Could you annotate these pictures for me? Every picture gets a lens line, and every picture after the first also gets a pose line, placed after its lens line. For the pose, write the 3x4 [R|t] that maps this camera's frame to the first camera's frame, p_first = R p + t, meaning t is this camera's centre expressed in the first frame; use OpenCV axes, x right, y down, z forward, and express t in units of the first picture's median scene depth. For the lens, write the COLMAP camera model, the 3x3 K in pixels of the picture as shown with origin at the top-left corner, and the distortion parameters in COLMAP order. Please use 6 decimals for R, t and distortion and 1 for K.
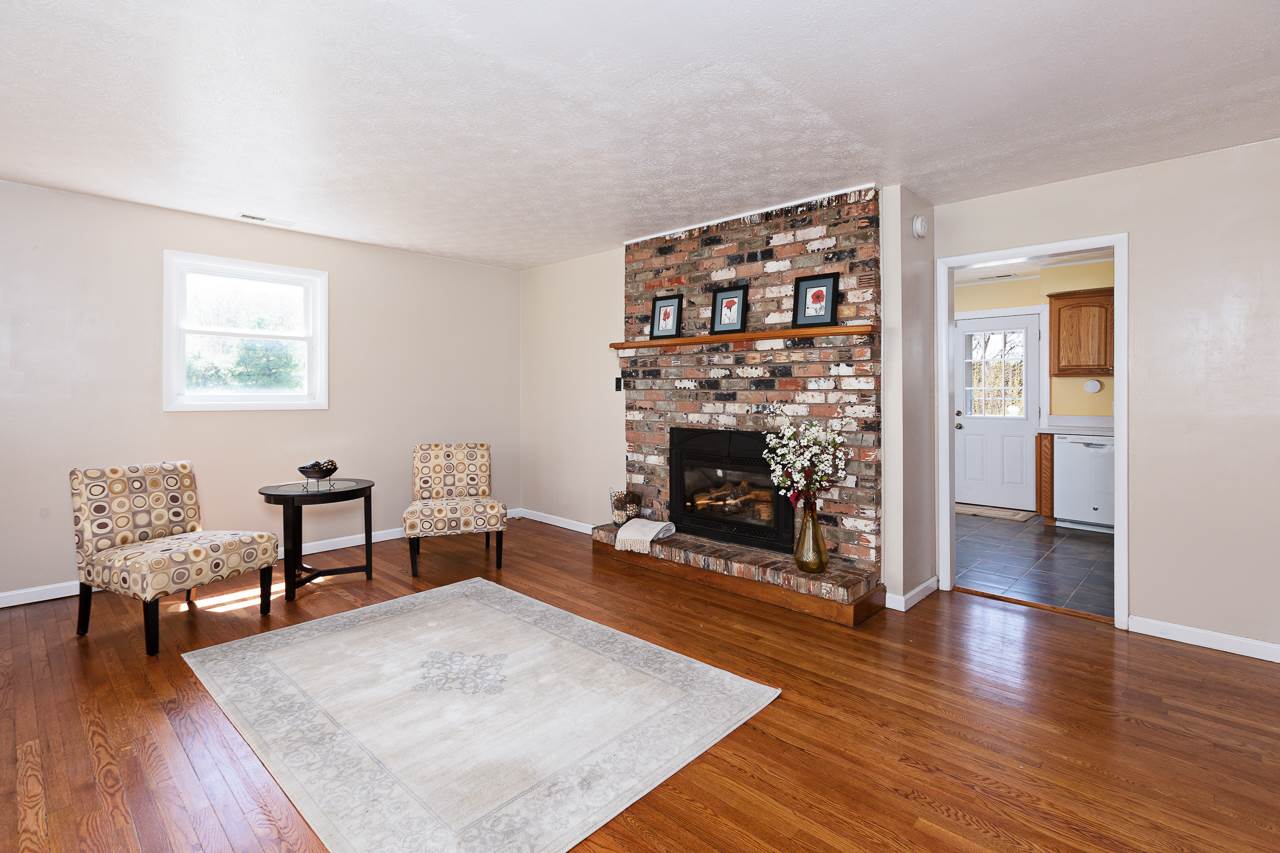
lens RADIAL K [[598.9, 0, 644.5], [0, 598.9, 381.5], [0, 0, 1]] dist [0.000277, -0.000204]
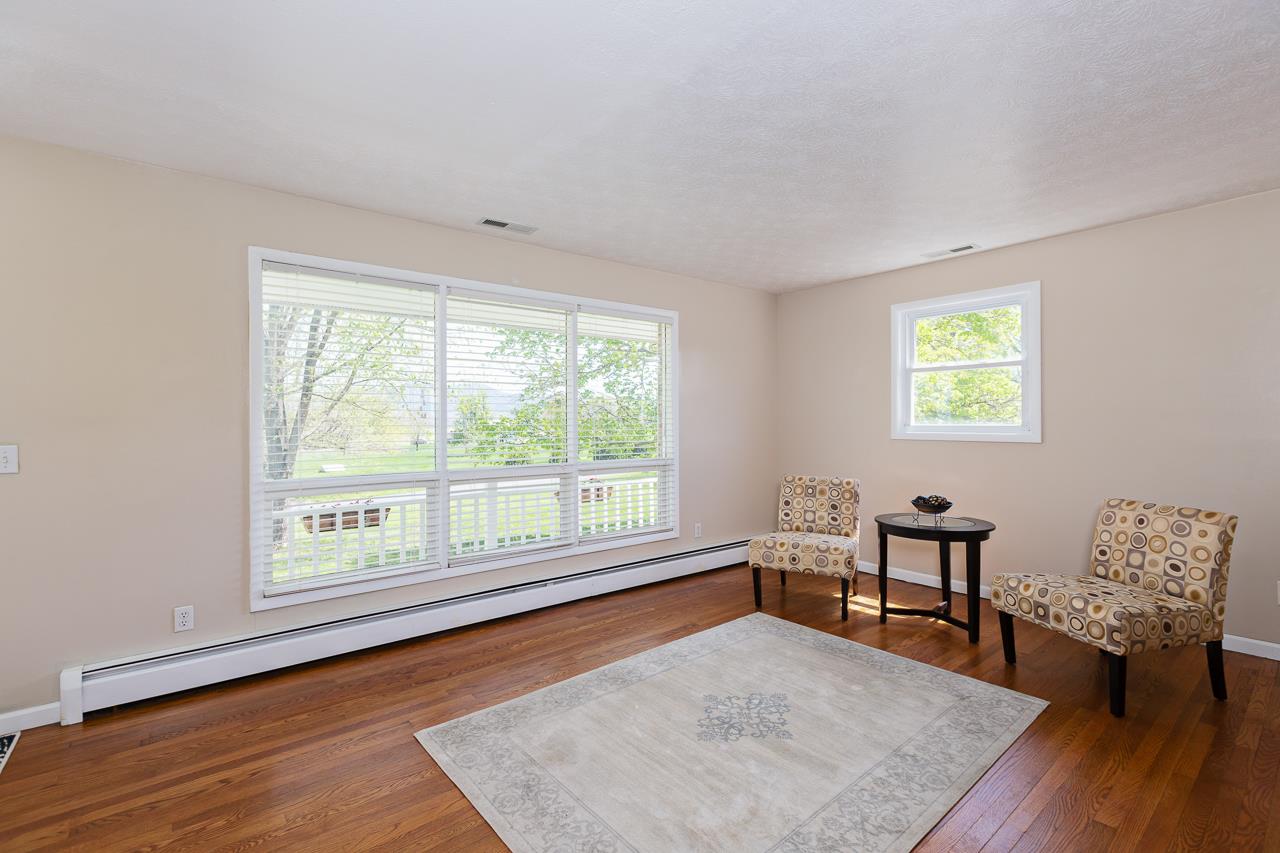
lens RADIAL K [[580.0, 0, 640.0], [0, 580.0, 426.5], [0, 0, 1]] dist [0.001037, 0.000054]
pose [[-0.133820, -0.003579, -0.990999, 0.426266], [0.011527, 0.999920, -0.005168, 0.024194], [0.990939, -0.012115, -0.133768, 0.666599]]
